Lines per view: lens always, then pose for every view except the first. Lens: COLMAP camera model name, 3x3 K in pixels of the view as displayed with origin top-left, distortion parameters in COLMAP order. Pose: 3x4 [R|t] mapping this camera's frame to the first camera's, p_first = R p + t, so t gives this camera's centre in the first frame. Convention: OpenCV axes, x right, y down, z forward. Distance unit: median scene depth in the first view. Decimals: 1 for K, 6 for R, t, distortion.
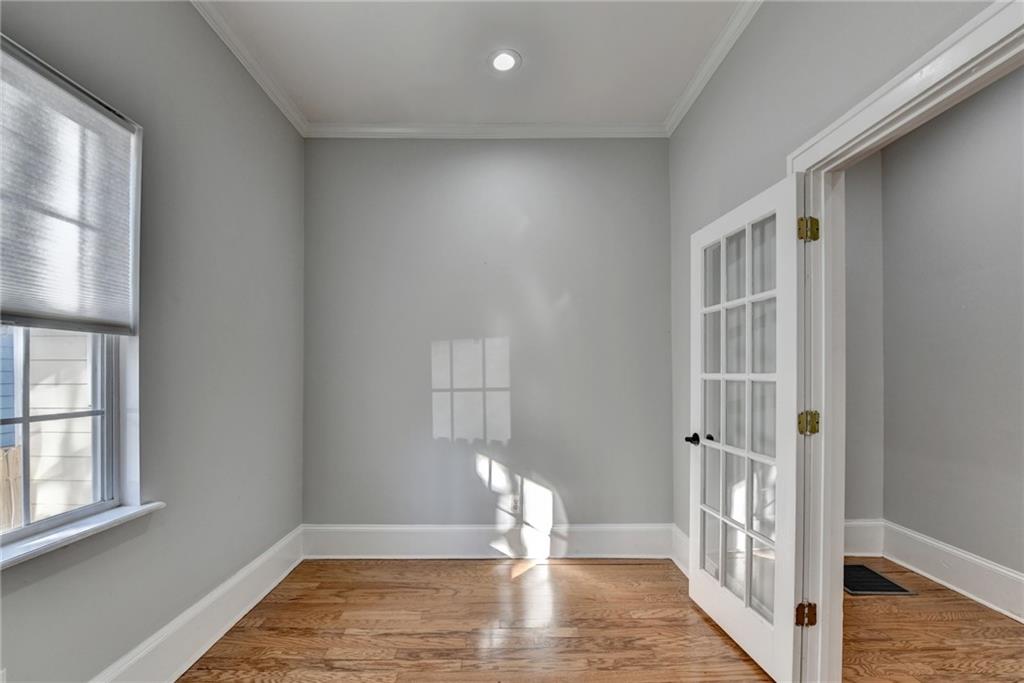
lens RADIAL K [[431.2, 0, 510.3], [0, 431.2, 372.8], [0, 0, 1]] dist [-0.016071, -0.000236]
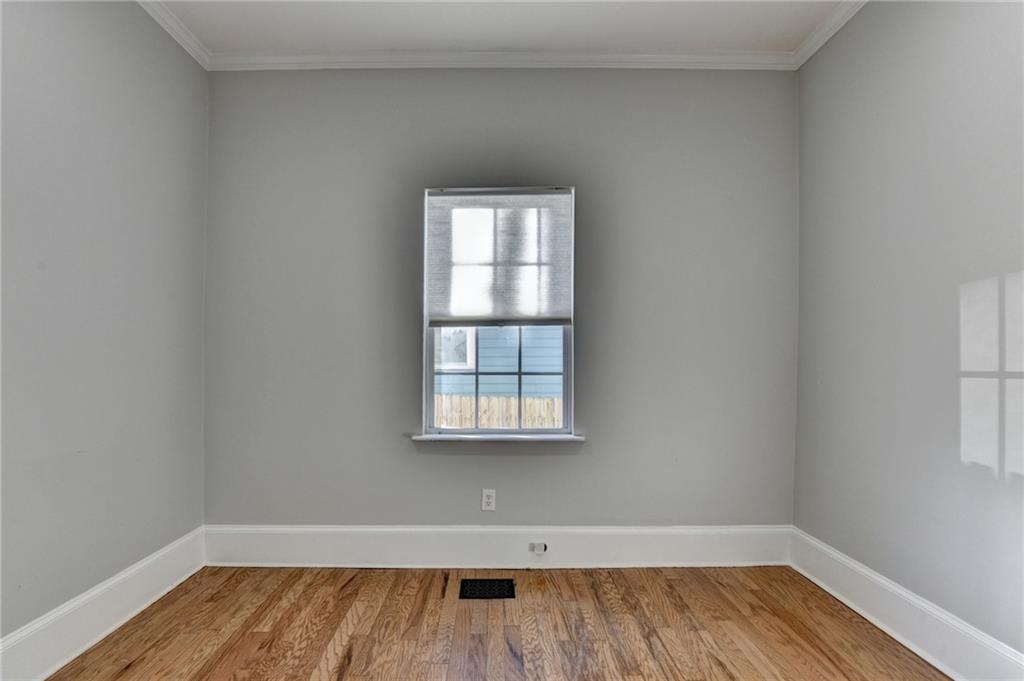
lens RADIAL K [[431.7, 0, 493.6], [0, 431.7, 362.1], [0, 0, 1]] dist [-0.000427, -0.000097]
pose [[-0.014598, 0.004482, -0.999883, 0.582077], [0.000418, 0.999990, 0.004477, 0.034286], [0.999893, -0.000353, -0.014600, 0.626481]]
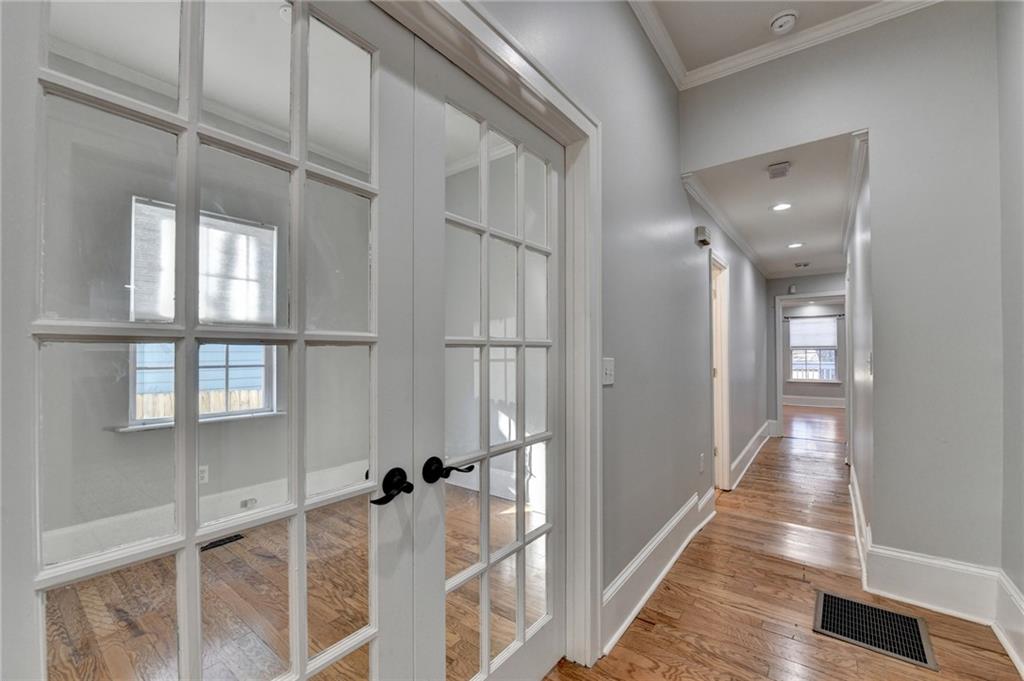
lens RADIAL K [[426.0, 0, 511.1], [0, 426.0, 354.5], [0, 0, 1]] dist [-0.014703, -0.000128]
pose [[0.784433, -0.001944, -0.620211, 1.082130], [0.002712, 0.999996, 0.000295, 0.032294], [0.620208, -0.001913, 0.784435, 0.087126]]
